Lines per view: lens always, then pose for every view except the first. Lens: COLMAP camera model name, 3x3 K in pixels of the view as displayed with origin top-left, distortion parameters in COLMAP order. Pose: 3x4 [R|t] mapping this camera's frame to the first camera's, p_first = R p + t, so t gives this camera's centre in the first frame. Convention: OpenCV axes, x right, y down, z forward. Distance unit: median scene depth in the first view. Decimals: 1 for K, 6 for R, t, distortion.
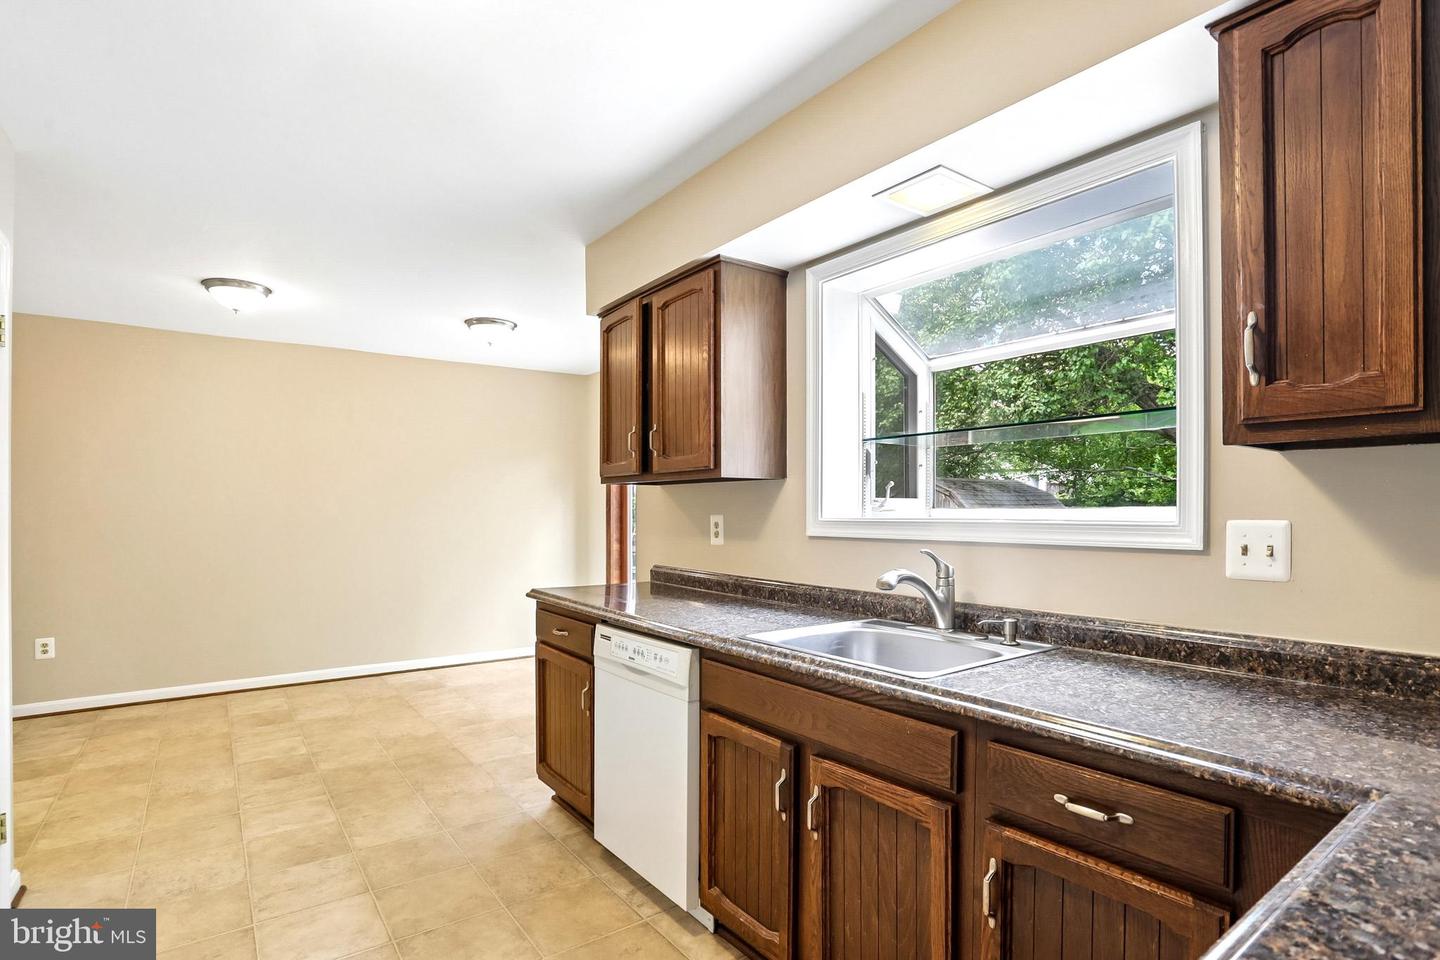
lens RADIAL K [[721.9, 0, 720.1], [0, 721.9, 510.1], [0, 0, 1]] dist [-0.048674, 0.000502]
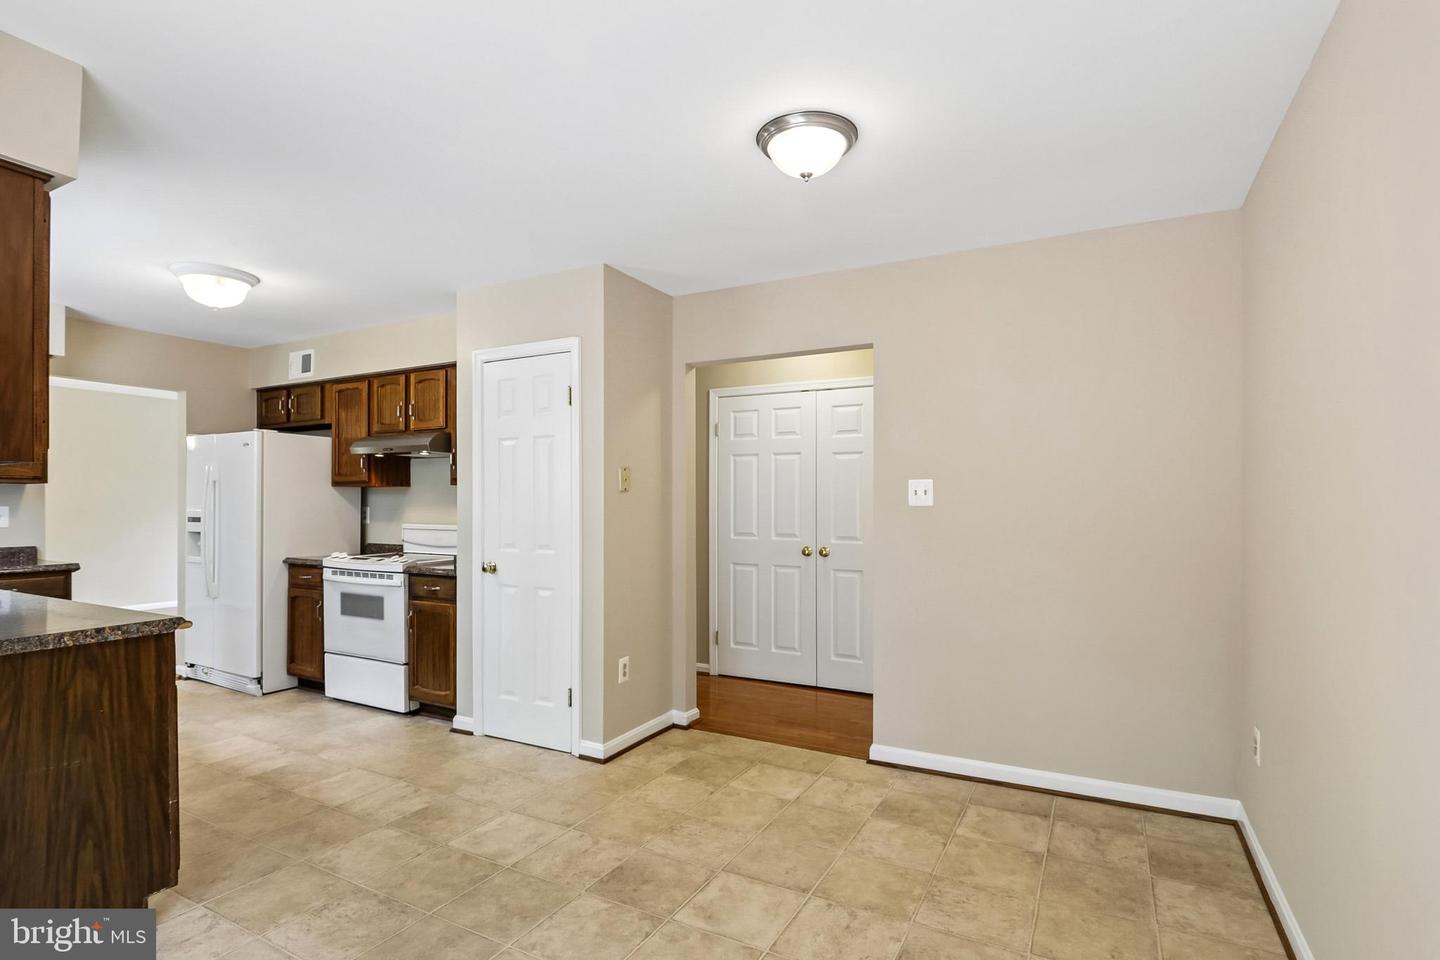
lens RADIAL K [[721.1, 0, 720.2], [0, 721.1, 506.9], [0, 0, 1]] dist [-0.016236, 0.000631]
pose [[-0.905479, -0.000310, -0.424390, -0.514724], [-0.003109, 0.999978, 0.005902, -0.002824], [0.424379, 0.006664, -0.905460, 2.173205]]
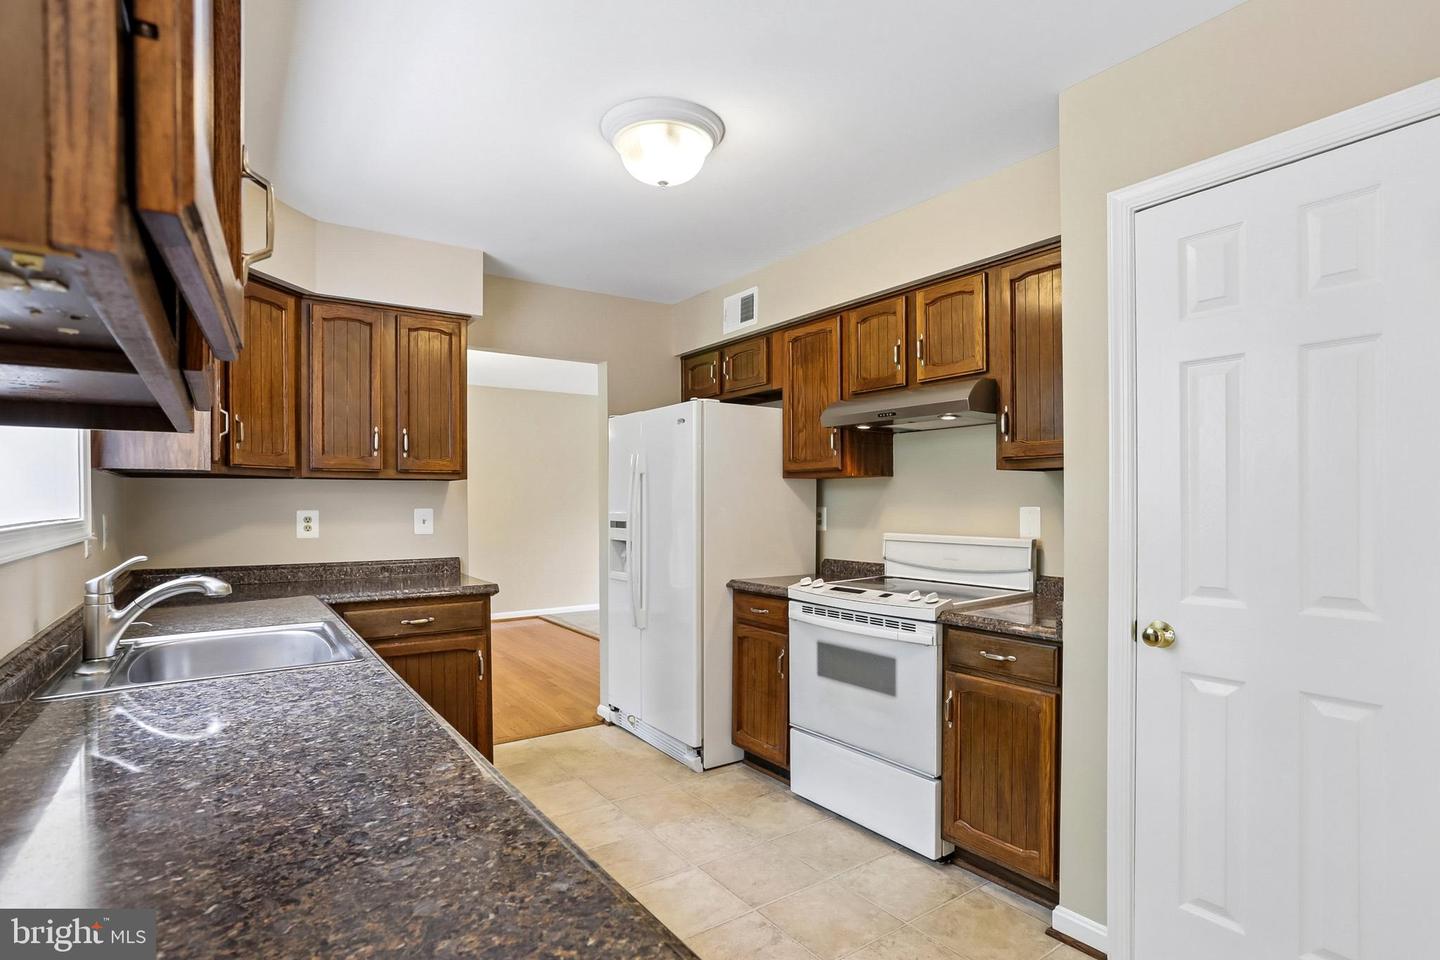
lens RADIAL K [[721.9, 0, 720.1], [0, 721.9, 510.1], [0, 0, 1]] dist [-0.048674, 0.000502]
pose [[-0.999769, 0.005969, 0.020628, -0.297482], [0.006261, 0.999881, 0.014111, -0.003013], [-0.020542, 0.014237, -0.999688, 1.344971]]
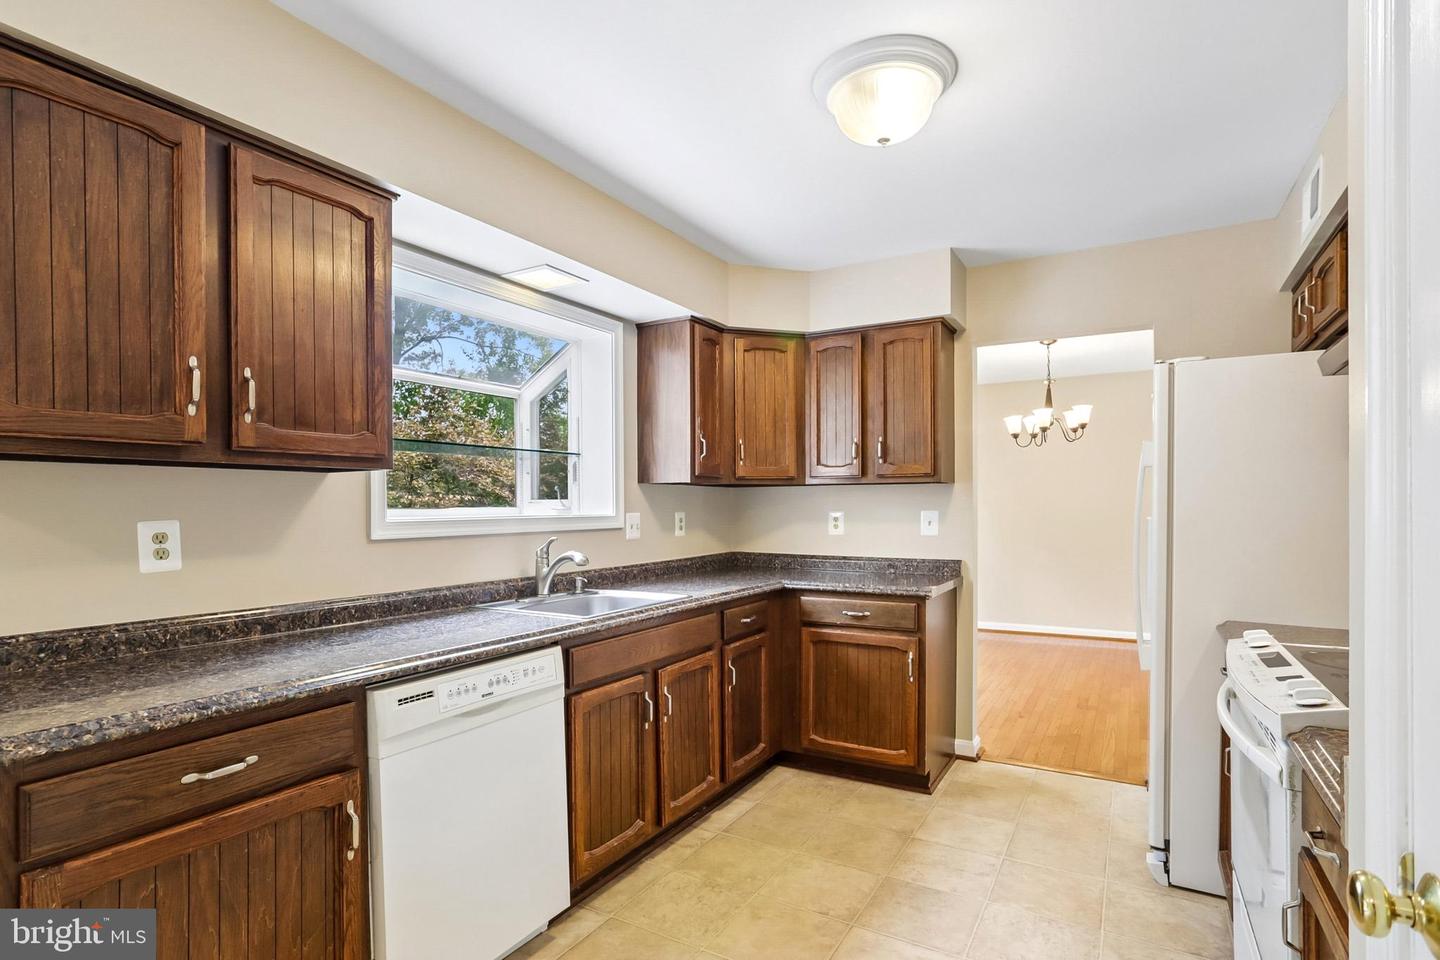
lens RADIAL K [[721.1, 0, 720.2], [0, 721.1, 506.9], [0, 0, 1]] dist [-0.016236, 0.000631]
pose [[-0.396279, 0.005218, 0.918115, -0.839128], [0.009880, 0.999950, -0.001418, 0.000574], [-0.918077, 0.008509, -0.396310, 0.940055]]
